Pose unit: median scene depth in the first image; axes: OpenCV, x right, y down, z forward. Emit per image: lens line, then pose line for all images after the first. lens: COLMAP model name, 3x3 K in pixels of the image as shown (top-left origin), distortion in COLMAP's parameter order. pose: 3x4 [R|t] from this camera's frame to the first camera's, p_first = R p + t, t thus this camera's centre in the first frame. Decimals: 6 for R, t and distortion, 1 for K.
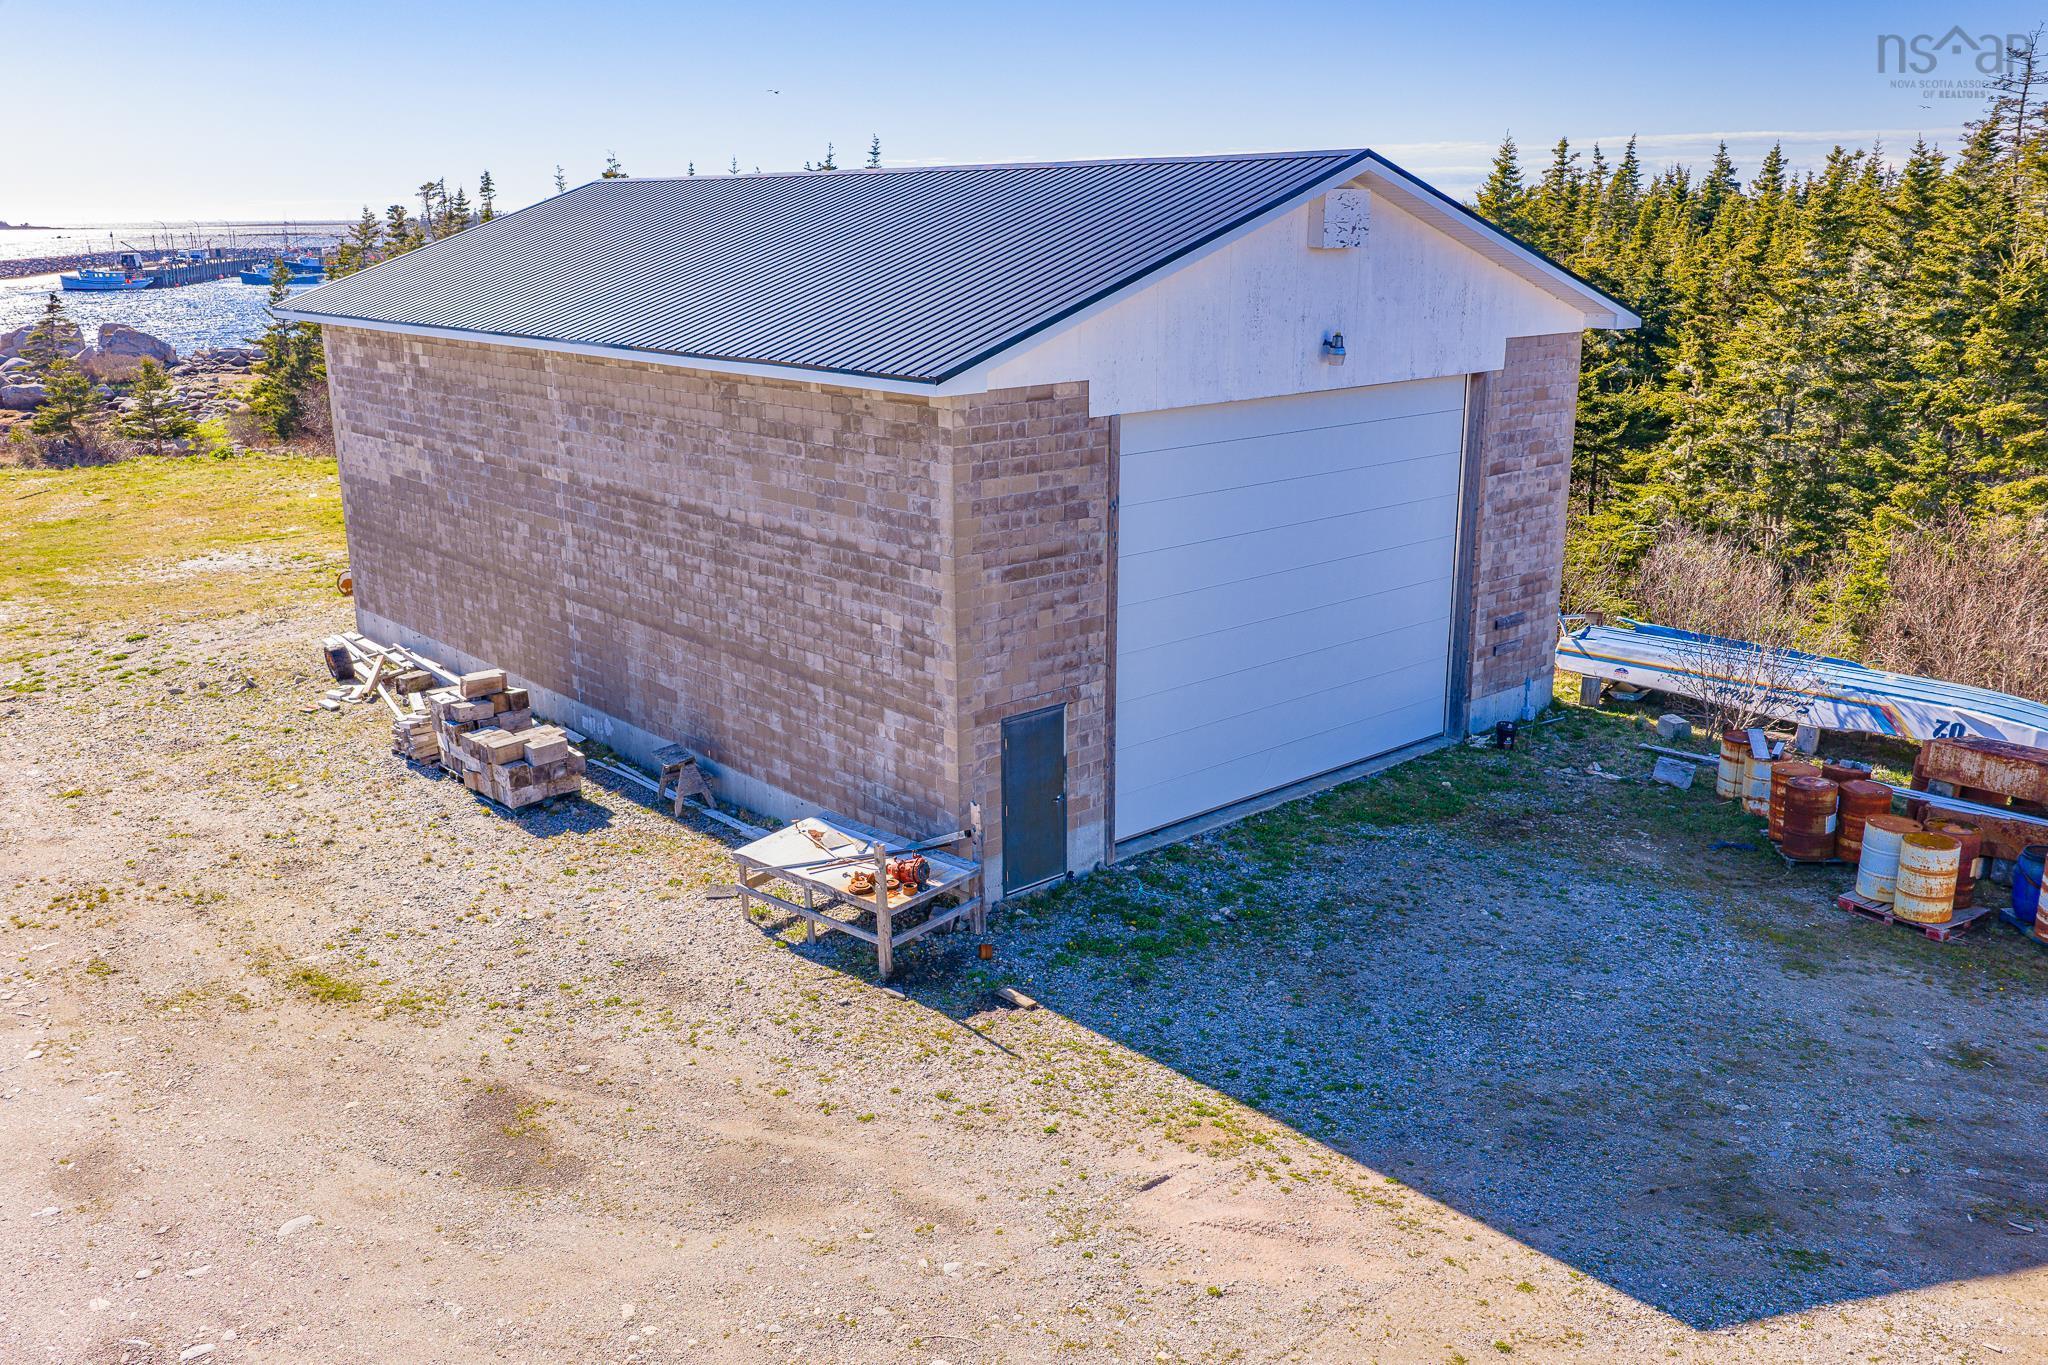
lens RADIAL K [[1692.3, 0, 1024.0], [0, 1692.3, 682.5], [0, 0, 1]] dist [0.010458, -0.002724]
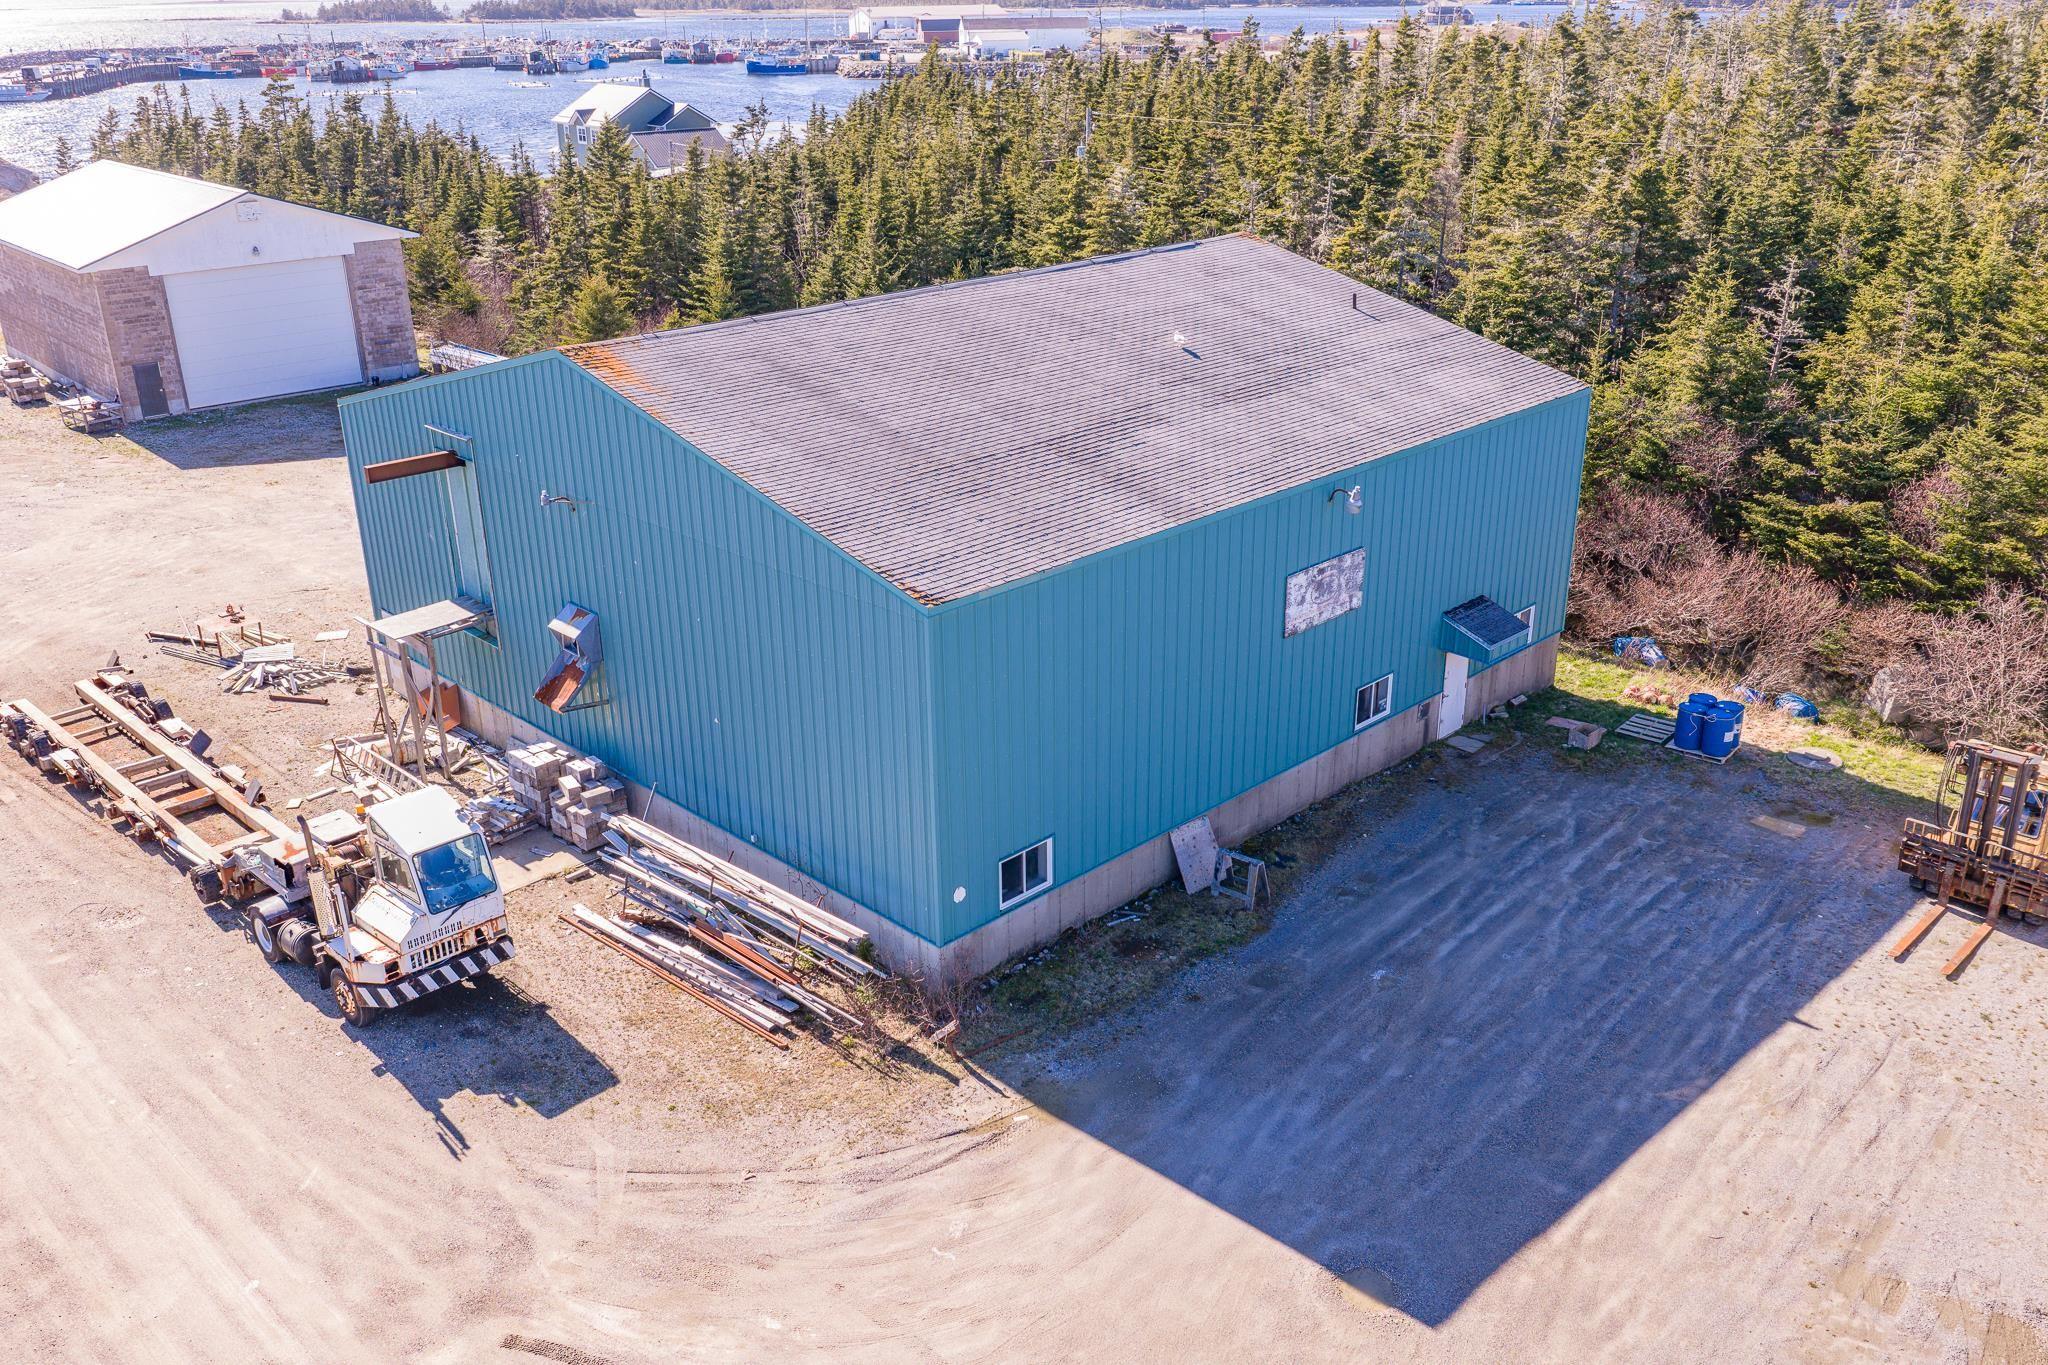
lens RADIAL K [[1580.9, 0, 1024.0], [0, 1580.9, 682.5], [0, 0, 1]] dist [0.001518, -0.000558]
pose [[0.999153, -0.013998, 0.038687, 1.588799], [0.008481, 0.990220, 0.139257, 0.218108], [-0.040258, -0.138811, 0.989500, -2.252269]]
